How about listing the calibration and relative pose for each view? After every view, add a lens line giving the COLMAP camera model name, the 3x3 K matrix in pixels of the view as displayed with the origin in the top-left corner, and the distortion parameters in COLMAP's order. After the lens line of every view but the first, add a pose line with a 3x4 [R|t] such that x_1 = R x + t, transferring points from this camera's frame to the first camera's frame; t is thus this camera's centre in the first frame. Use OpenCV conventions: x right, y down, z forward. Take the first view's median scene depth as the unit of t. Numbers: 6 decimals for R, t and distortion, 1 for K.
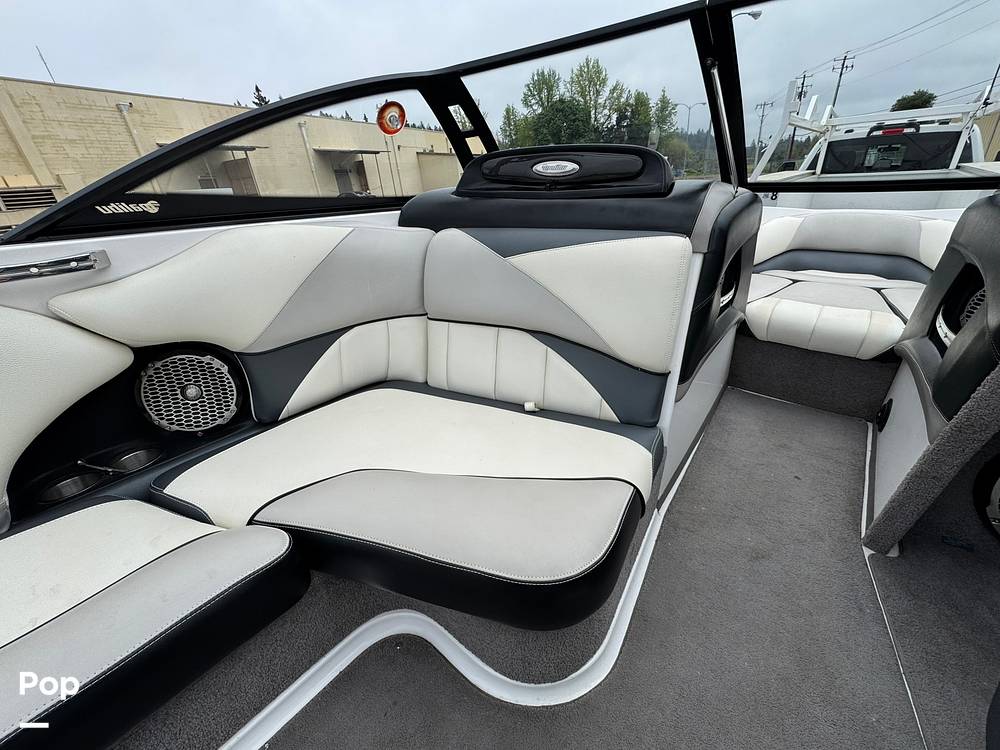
lens RADIAL K [[398.8, 0, 499.1], [0, 398.8, 373.9], [0, 0, 1]] dist [-0.003172, -0.000076]
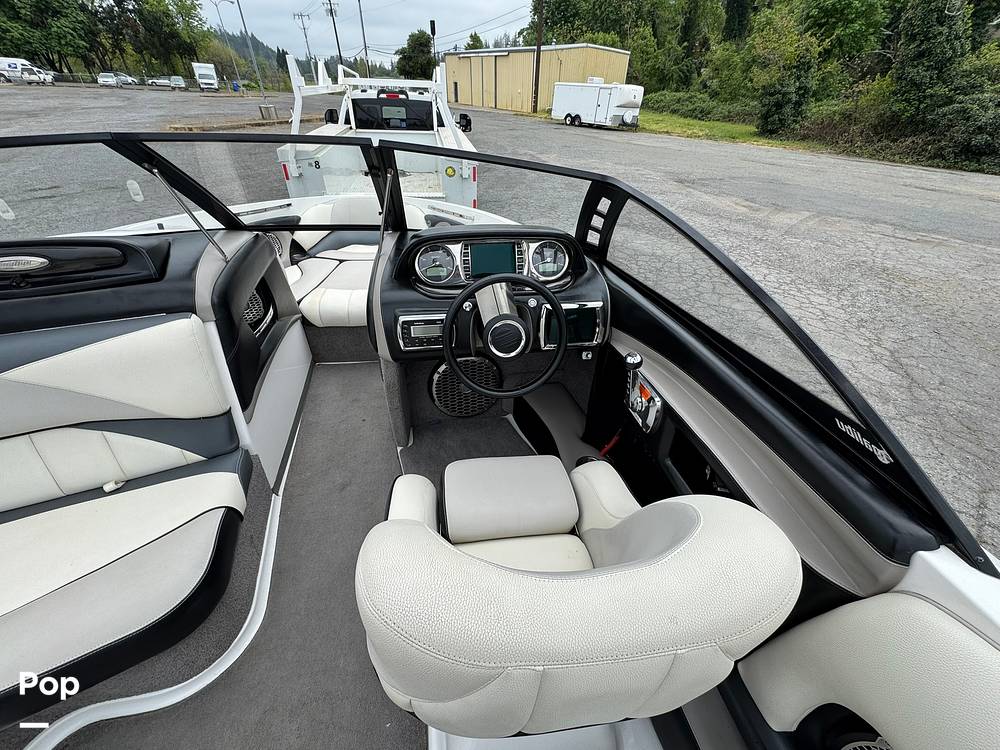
lens RADIAL K [[398.8, 0, 499.1], [0, 398.8, 373.9], [0, 0, 1]] dist [-0.003172, -0.000076]
pose [[0.640531, -0.382089, 0.666129, 0.001997], [0.272503, 0.924073, 0.268014, -0.002742], [-0.717957, 0.009851, 0.696018, -0.007023]]
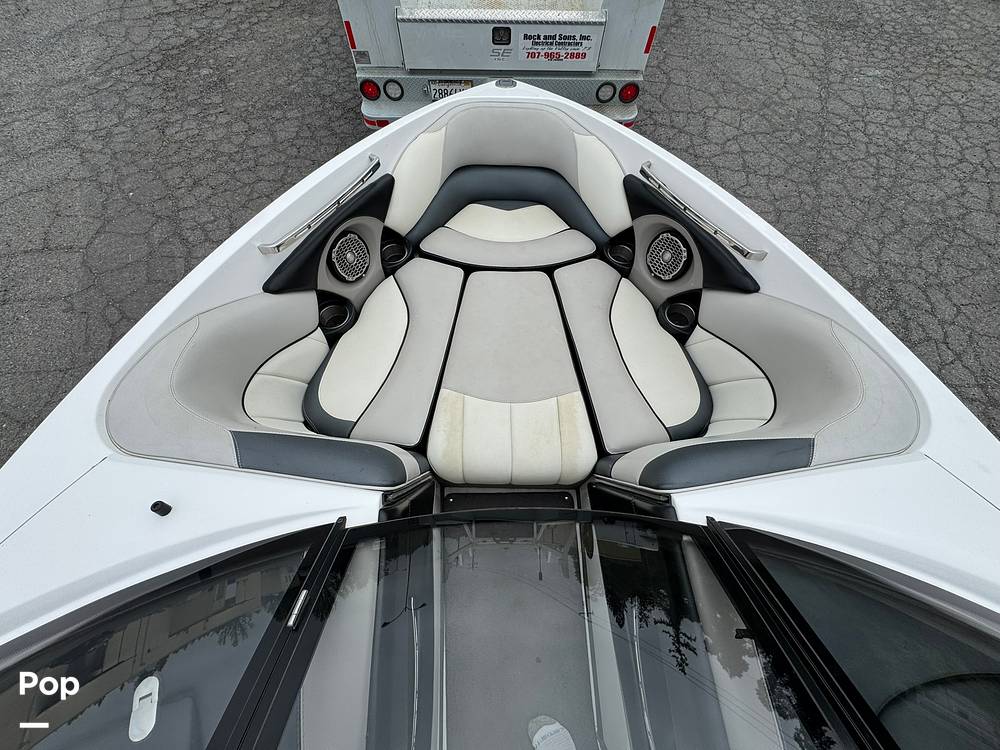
lens RADIAL K [[398.8, 0, 499.1], [0, 398.8, 373.9], [0, 0, 1]] dist [-0.003172, -0.000076]
pose [[0.753483, -0.553951, 0.354122, 0.011317], [0.240716, 0.733650, 0.635463, -0.014599], [-0.611817, -0.393568, 0.686137, 0.010117]]
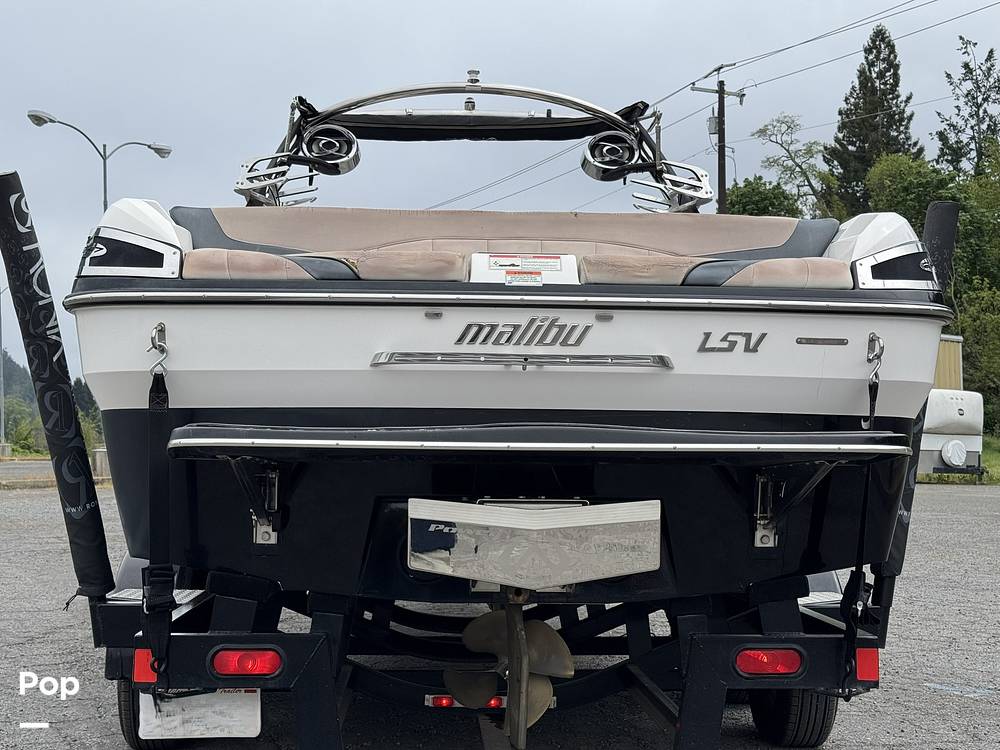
lens RADIAL K [[1380.5, 0, 501.9], [0, 1380.5, 387.9], [0, 0, 1]] dist [0.135877, -0.078236]
pose [[0.717431, 0.086494, 0.691239, -0.060597], [0.266754, 0.882524, -0.387290, 0.039318], [-0.643534, 0.462245, 0.610078, -0.053815]]
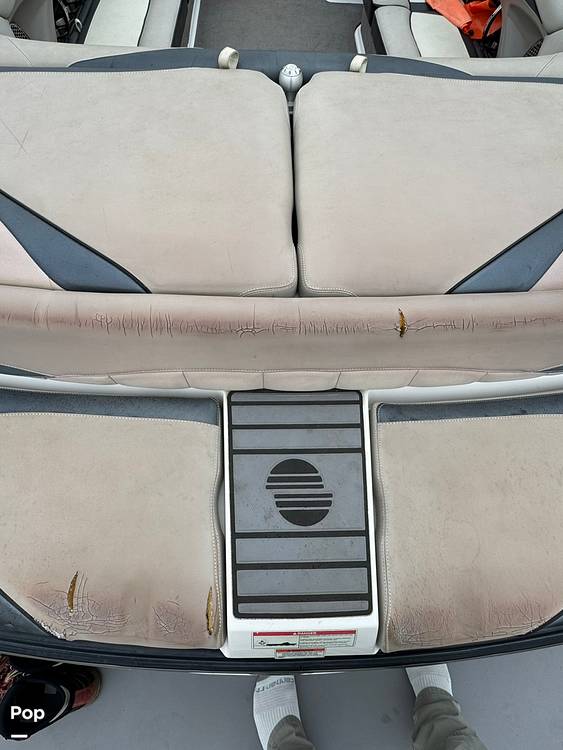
lens RADIAL K [[395.3, 0, 281.9], [0, 395.3, 375.0], [0, 0, 1]] dist [0.000246, 0.000059]
pose [[0.747540, -0.570108, 0.340823, -0.031401], [0.235009, 0.706946, 0.667082, 0.010157], [-0.621252, -0.418574, 0.662451, -0.033335]]
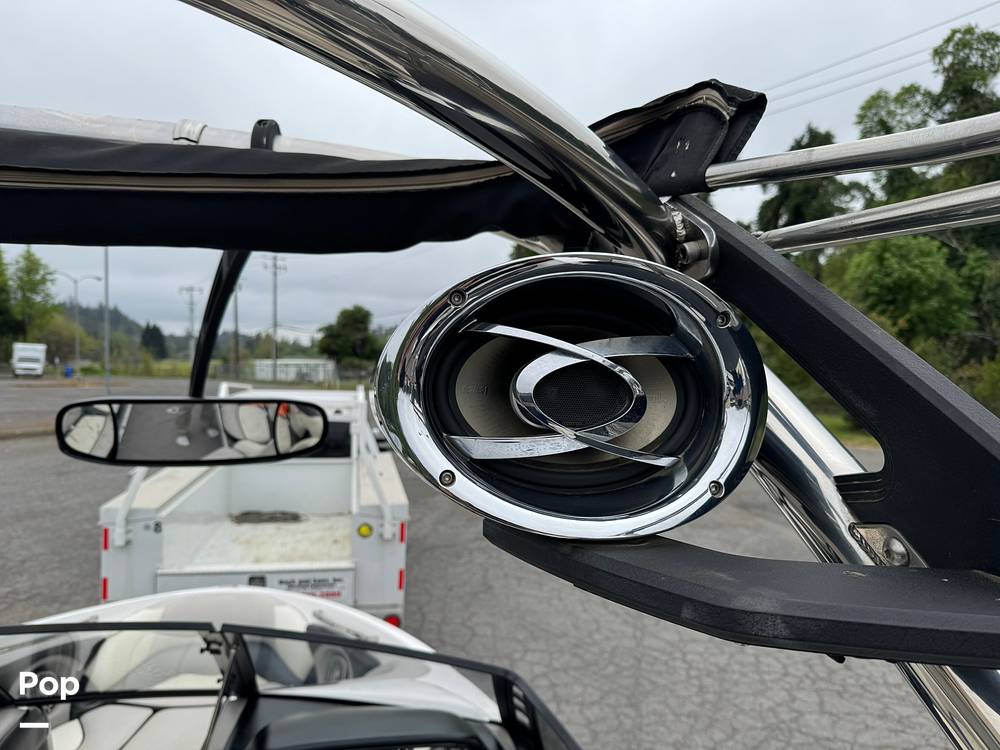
lens RADIAL K [[718.4, 0, 502.8], [0, 718.4, 376.1], [0, 0, 1]] dist [0.007834, -0.009113]
pose [[0.602683, 0.061728, 0.795590, -0.000052], [0.295980, 0.908594, -0.294709, -0.005616], [-0.741060, 0.413094, 0.529324, -0.013669]]
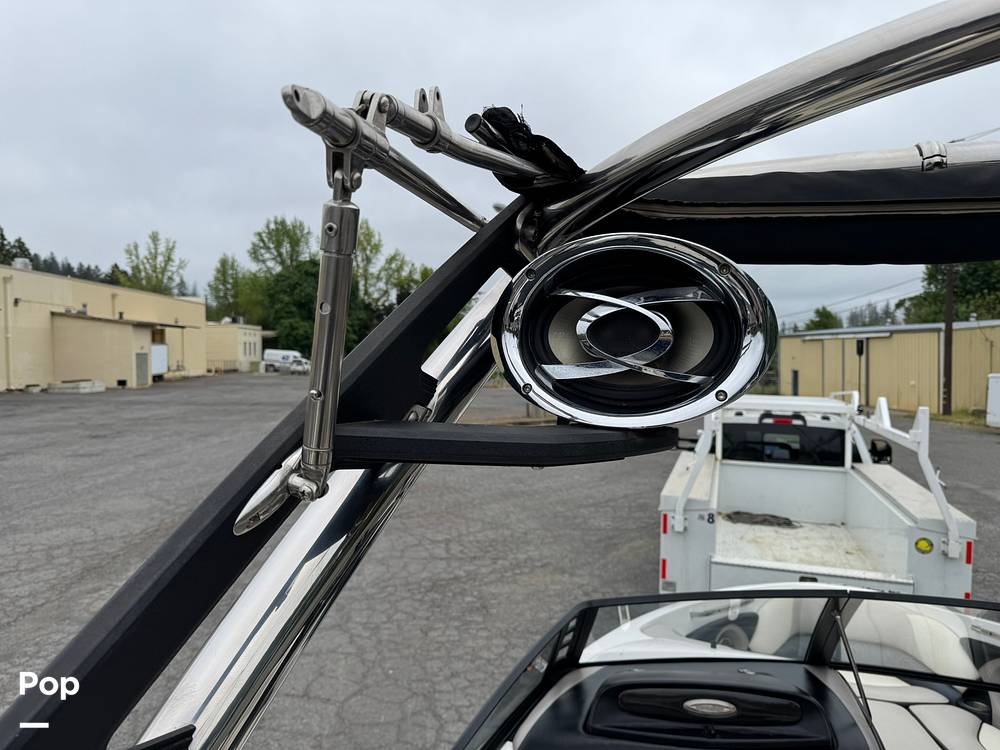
lens RADIAL K [[708.6, 0, 495.9], [0, 708.6, 372.3], [0, 0, 1]] dist [0.060277, -0.097609]
pose [[0.917177, 0.075548, 0.391254, -0.013335], [0.101015, 0.905712, -0.411683, -0.007843], [-0.385465, 0.417108, 0.823066, -0.006163]]
